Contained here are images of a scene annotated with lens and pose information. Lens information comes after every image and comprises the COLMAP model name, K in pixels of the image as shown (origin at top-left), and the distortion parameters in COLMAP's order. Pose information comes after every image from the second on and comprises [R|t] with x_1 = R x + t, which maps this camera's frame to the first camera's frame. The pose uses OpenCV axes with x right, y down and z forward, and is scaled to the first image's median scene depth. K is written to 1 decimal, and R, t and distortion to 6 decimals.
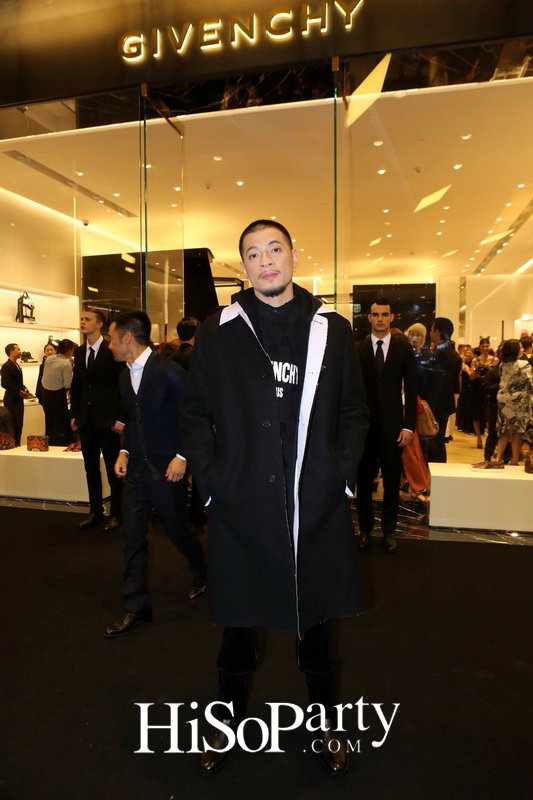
lens RADIAL K [[551.5, 0, 265.6], [0, 551.5, 410.4], [0, 0, 1]] dist [-0.065184, 0.002950]
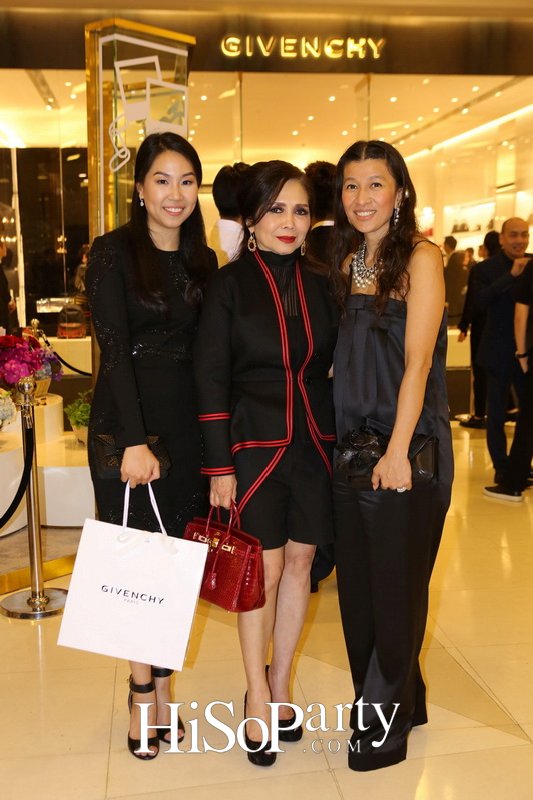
lens RADIAL K [[1016.9, 0, 266.5], [0, 1016.9, 400.0], [0, 0, 1]] dist [-0.003844, -0.012553]
pose [[0.932688, -0.057298, 0.356105, -1.220721], [0.042718, 0.997901, 0.048680, 0.145308], [-0.358146, -0.030191, 0.933177, -1.660205]]
